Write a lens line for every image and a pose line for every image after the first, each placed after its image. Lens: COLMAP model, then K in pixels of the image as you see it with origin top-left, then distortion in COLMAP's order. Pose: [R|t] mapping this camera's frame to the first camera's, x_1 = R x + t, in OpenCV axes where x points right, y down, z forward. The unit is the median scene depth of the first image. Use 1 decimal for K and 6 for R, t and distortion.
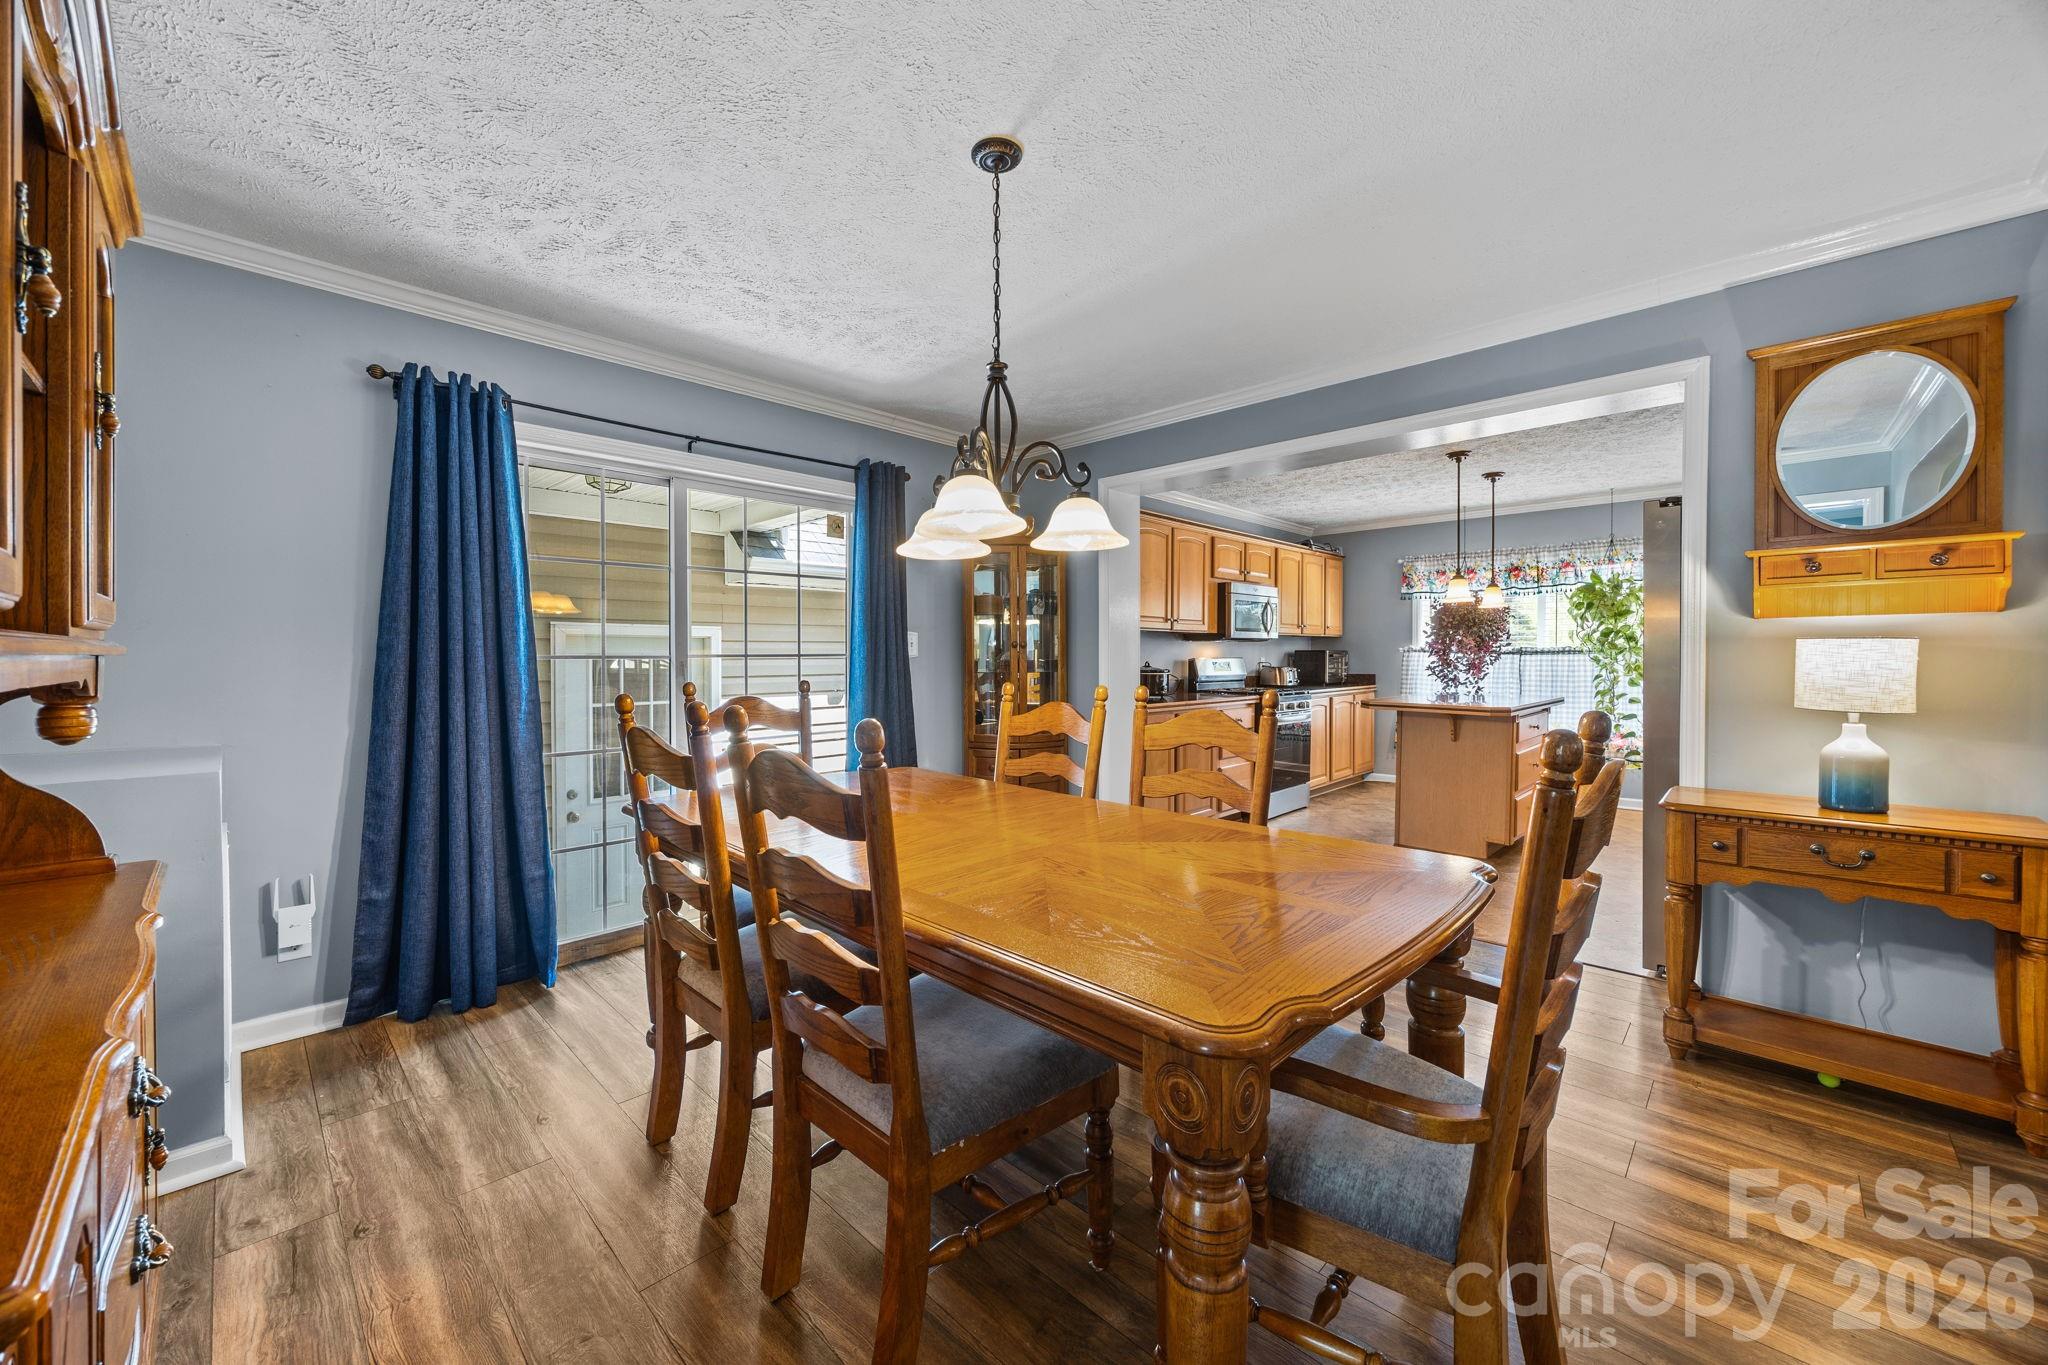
lens RADIAL K [[792.6, 0, 1011.2], [0, 792.6, 663.9], [0, 0, 1]] dist [-0.000778, 0.001116]
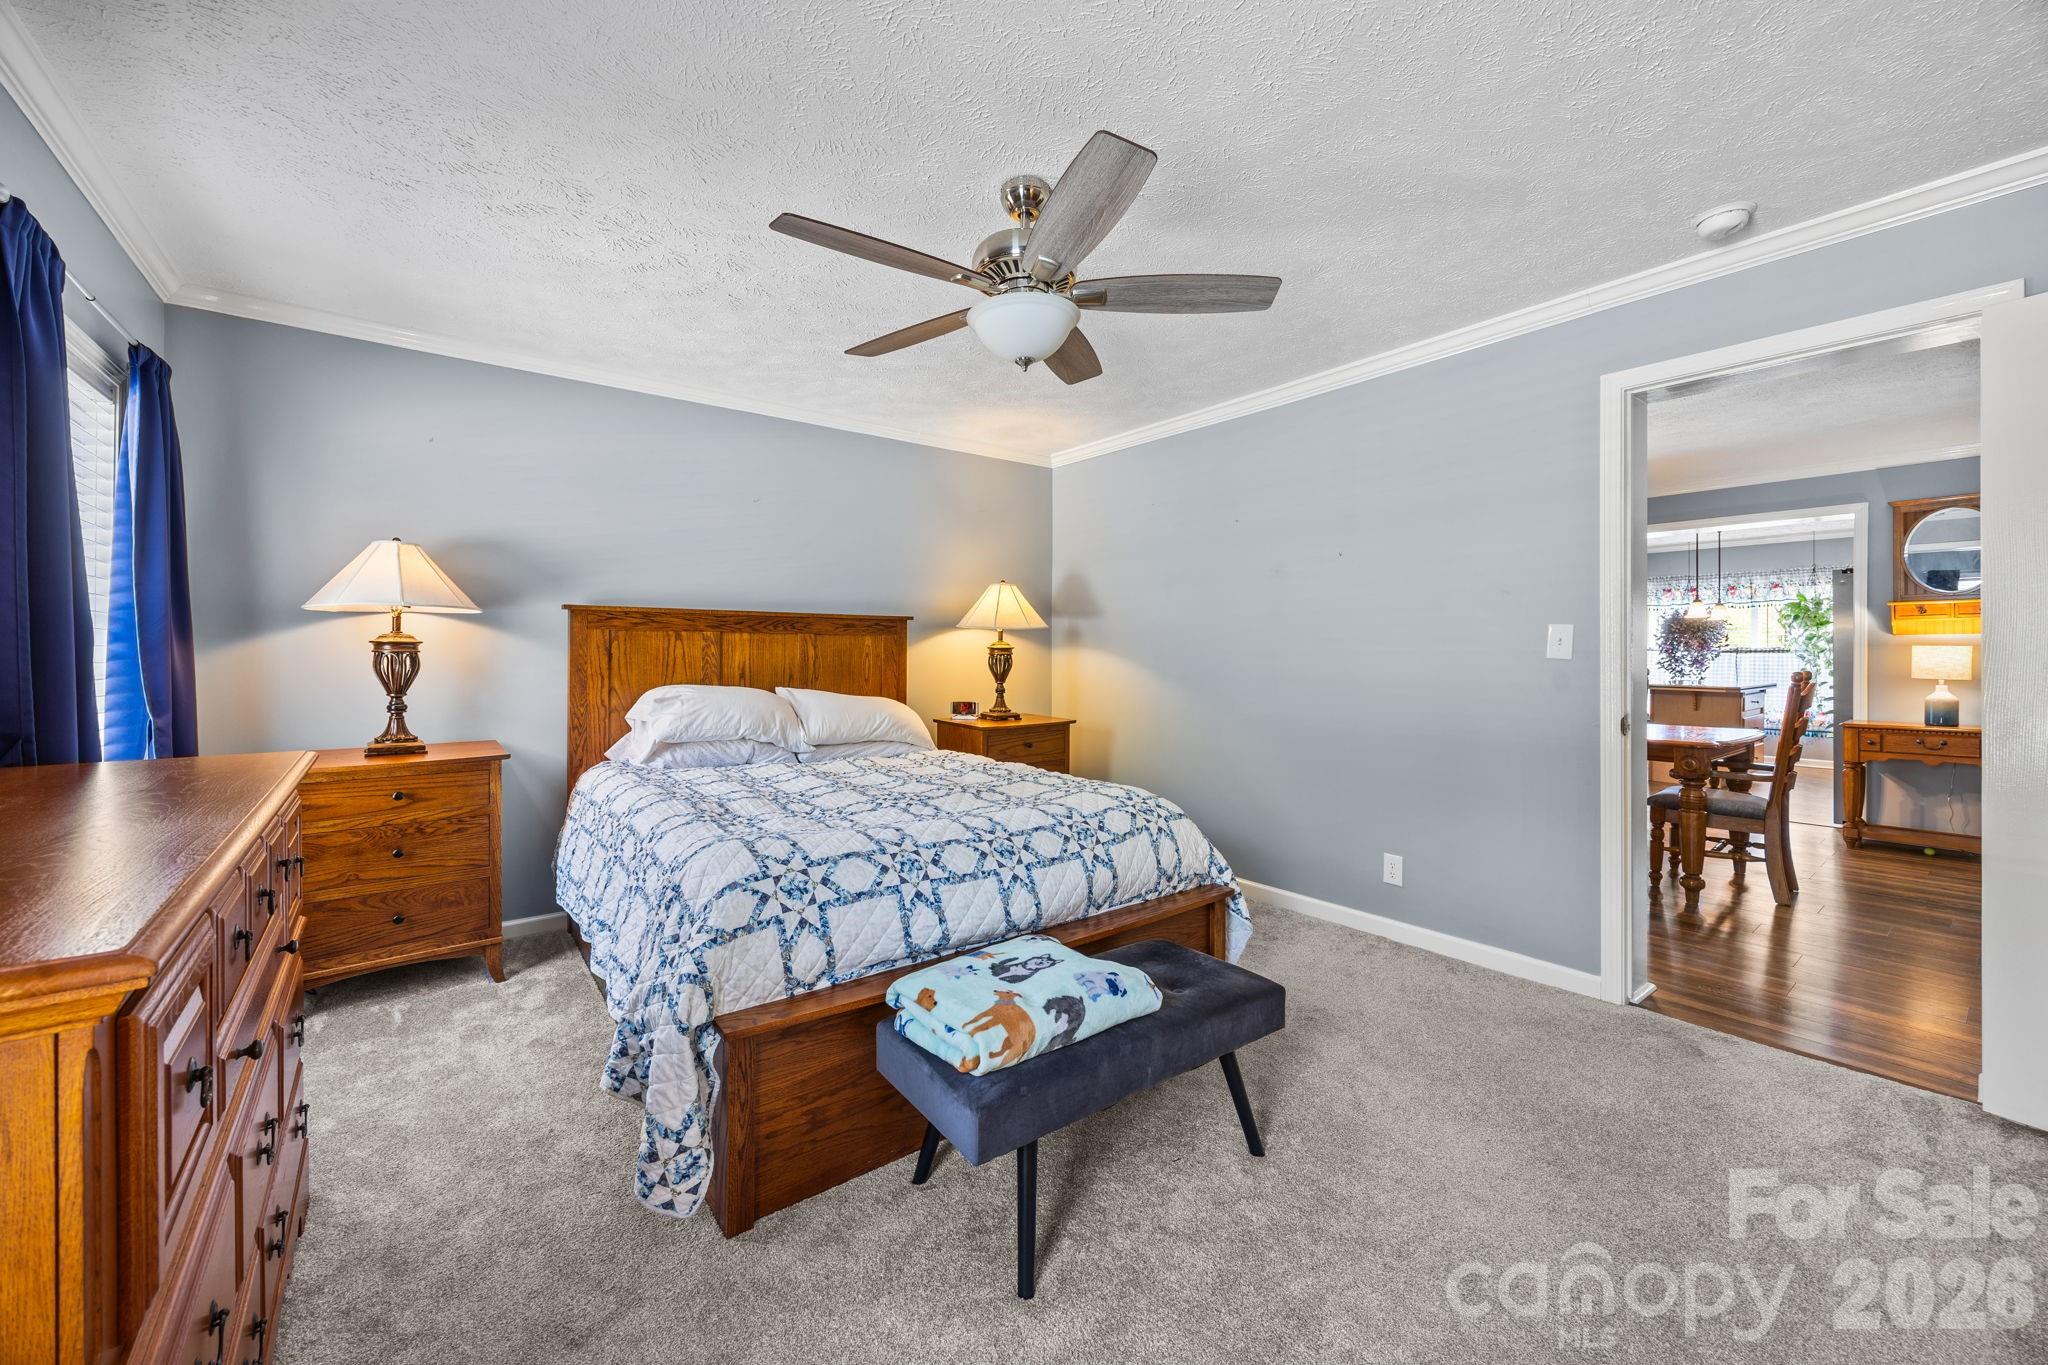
lens RADIAL K [[792.6, 0, 1018.0], [0, 792.6, 652.2], [0, 0, 1]] dist [-0.000778, 0.001116]
pose [[0.990139, 0.003032, -0.140052, -0.946336], [-0.004586, 0.999931, -0.010778, 0.017963], [0.140010, 0.011314, 0.990085, -1.257609]]
